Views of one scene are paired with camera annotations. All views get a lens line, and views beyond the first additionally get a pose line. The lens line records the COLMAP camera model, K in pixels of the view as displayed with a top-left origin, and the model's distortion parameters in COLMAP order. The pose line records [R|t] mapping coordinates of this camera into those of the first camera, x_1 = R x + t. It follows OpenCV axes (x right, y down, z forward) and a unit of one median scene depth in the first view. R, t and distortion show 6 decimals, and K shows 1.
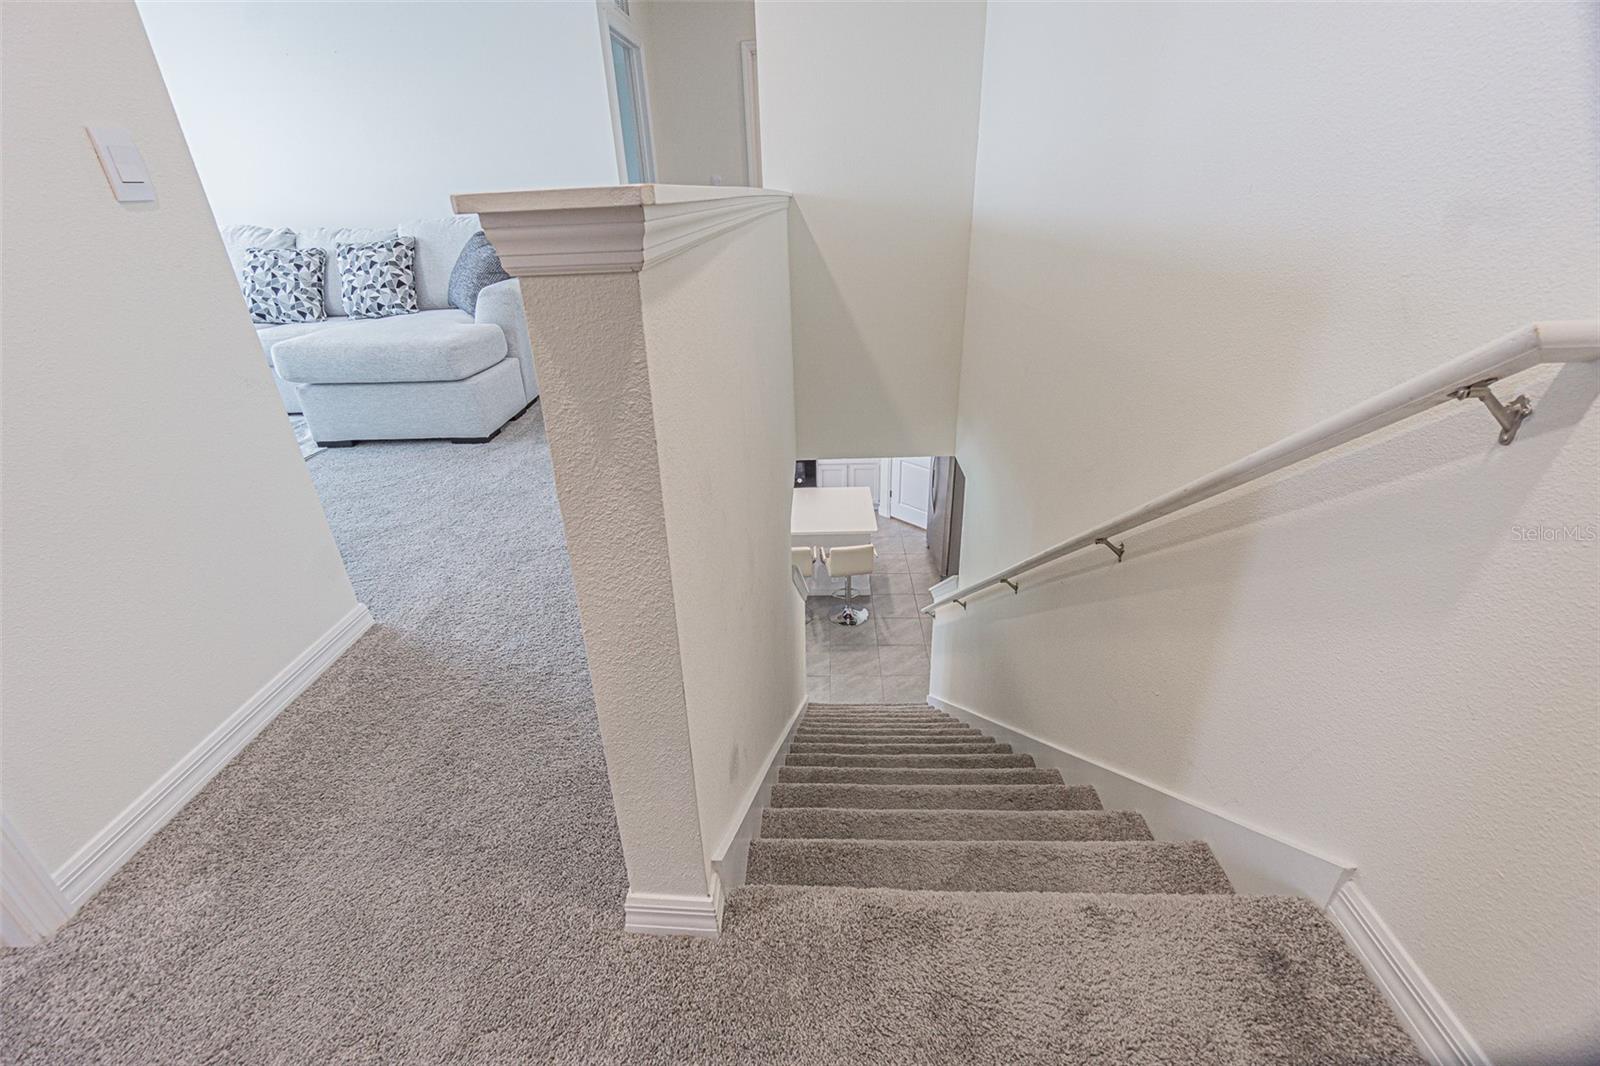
lens RADIAL K [[695.7, 0, 794.0], [0, 695.7, 530.1], [0, 0, 1]] dist [-0.001029, -0.000071]
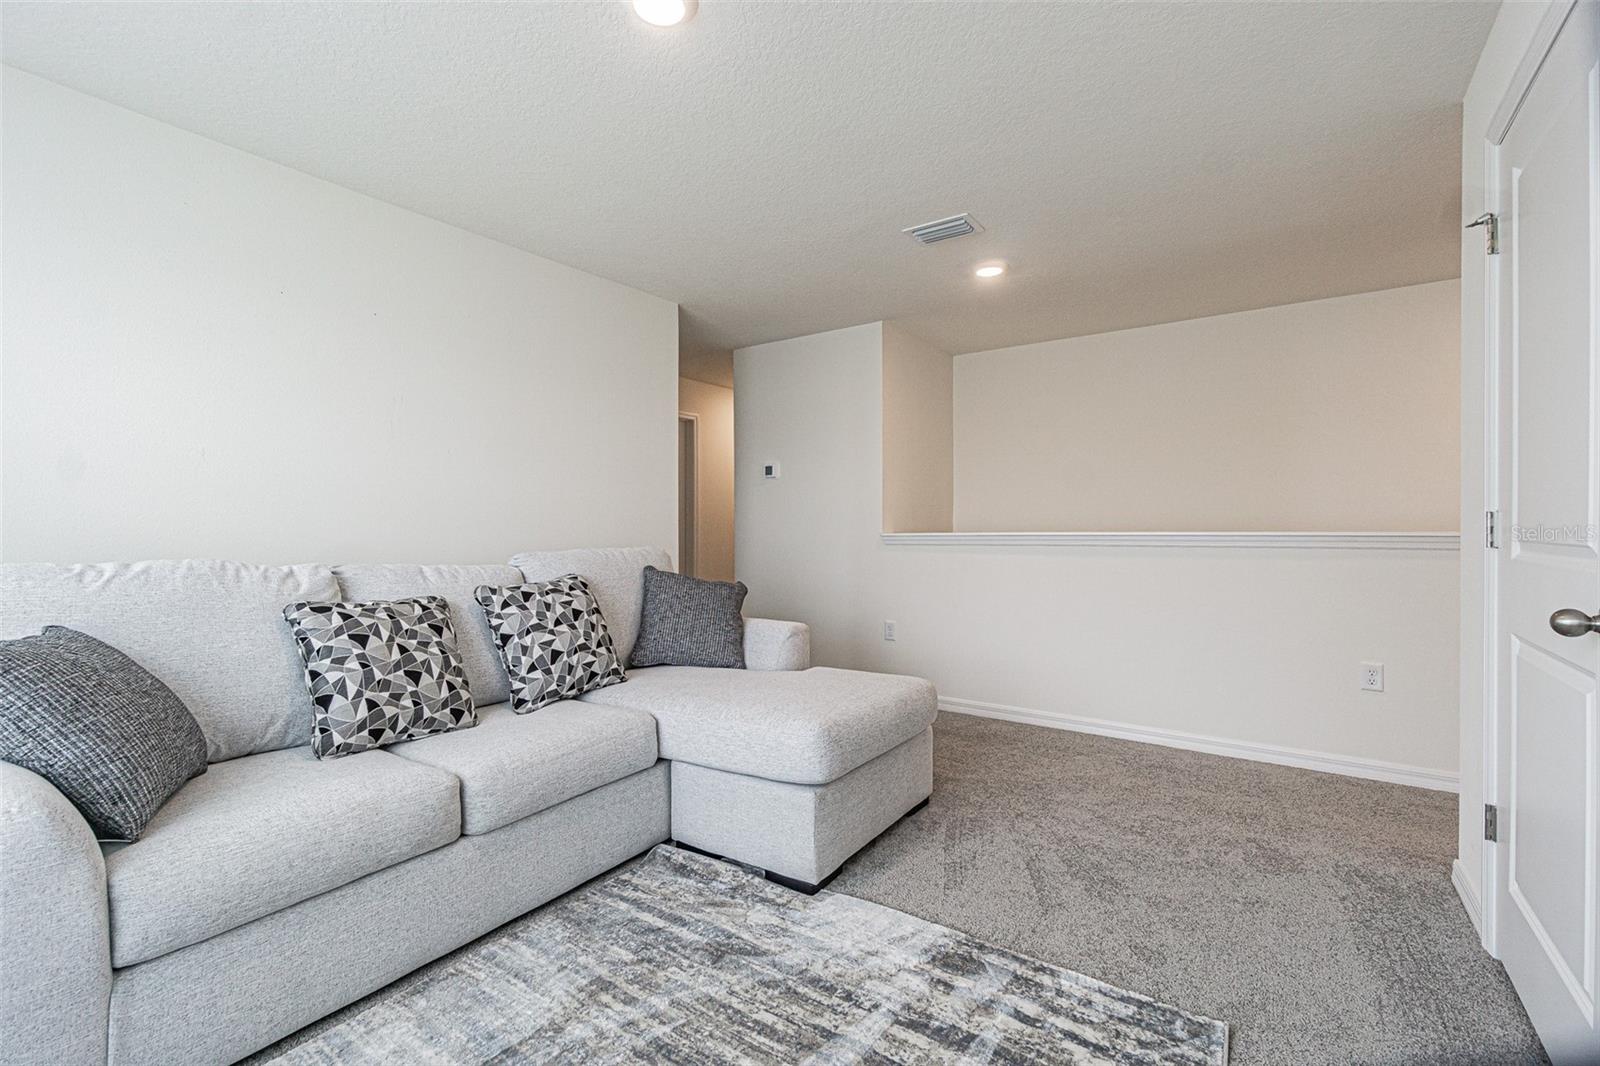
lens RADIAL K [[695.7, 0, 794.0], [0, 695.7, 530.1], [0, 0, 1]] dist [-0.001029, -0.000071]
pose [[0.547236, 0.033184, 0.836320, -1.017450], [0.353516, 0.896546, -0.266893, -0.208571], [-0.758656, 0.441706, 0.478891, 0.505108]]
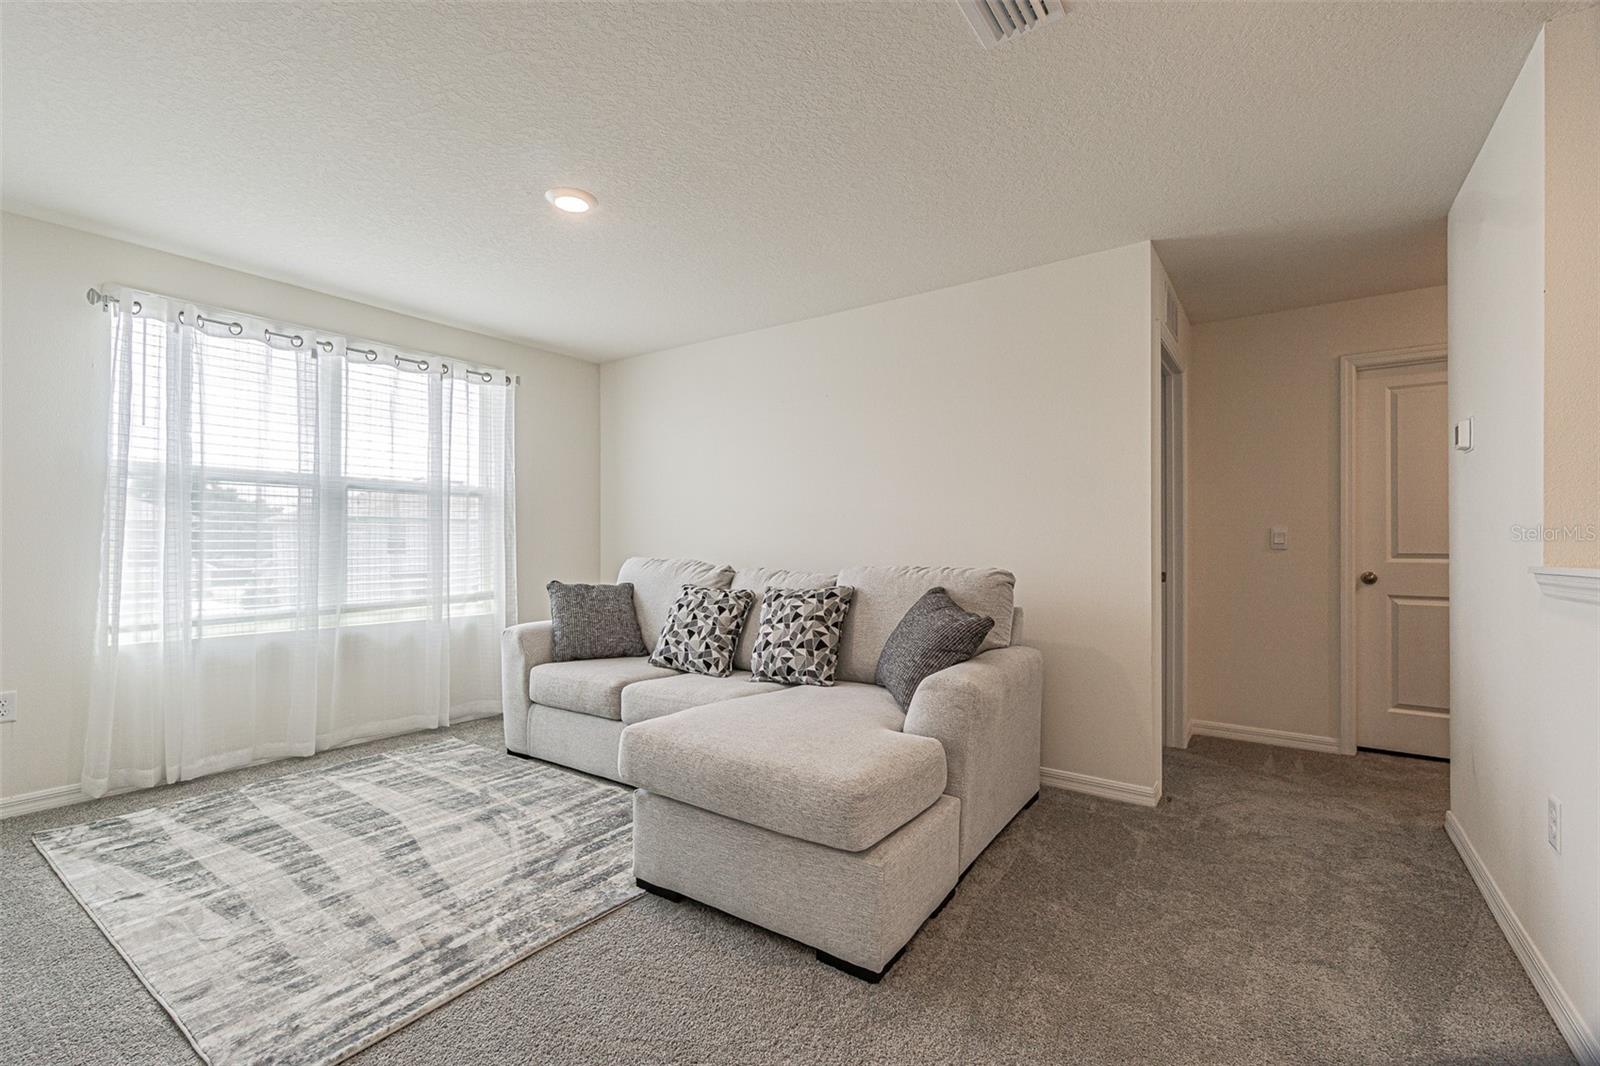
lens RADIAL K [[695.7, 0, 794.0], [0, 695.7, 530.1], [0, 0, 1]] dist [-0.001029, -0.000071]
pose [[0.837868, 0.032387, -0.544911, -0.191882], [-0.272007, 0.890250, -0.365331, -0.184649], [0.473275, 0.454319, 0.754722, 0.373161]]
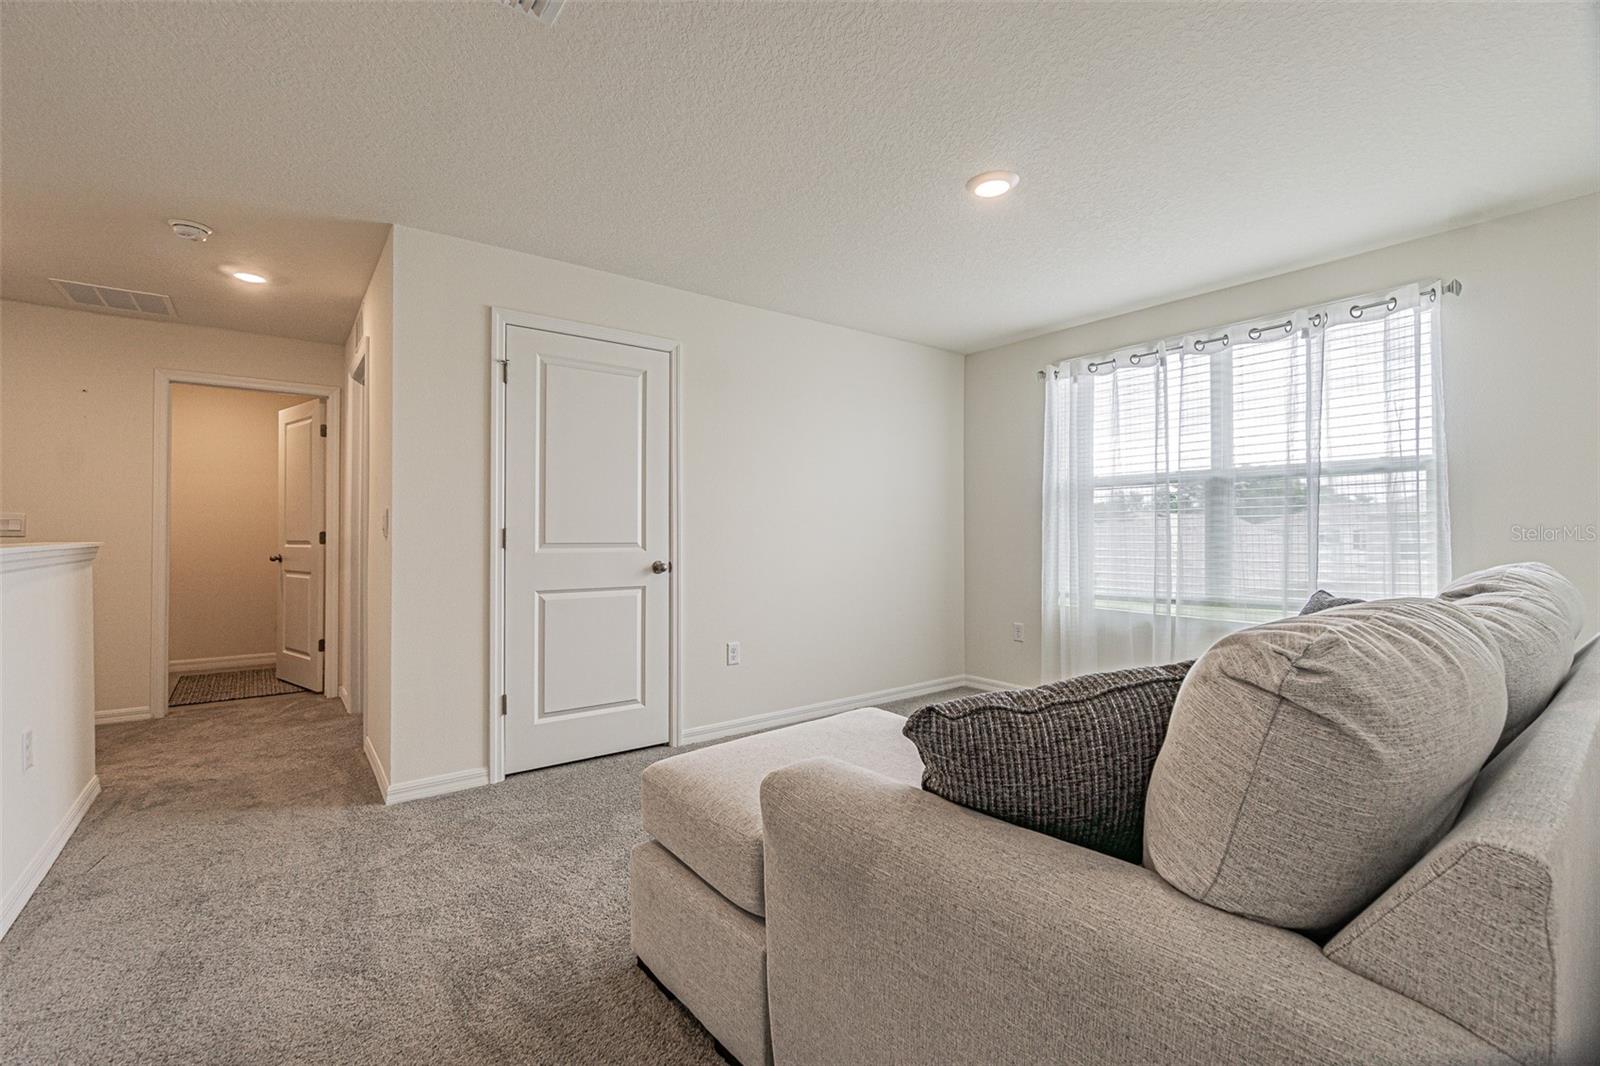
lens RADIAL K [[690.3, 0, 788.4], [0, 690.3, 525.5], [0, 0, 1]] dist [-0.002380, 0.000545]
pose [[-0.778254, 0.032685, -0.627098, -0.176111], [-0.250703, 0.899431, 0.358012, -0.537451], [0.575733, 0.435840, -0.691791, 1.090604]]
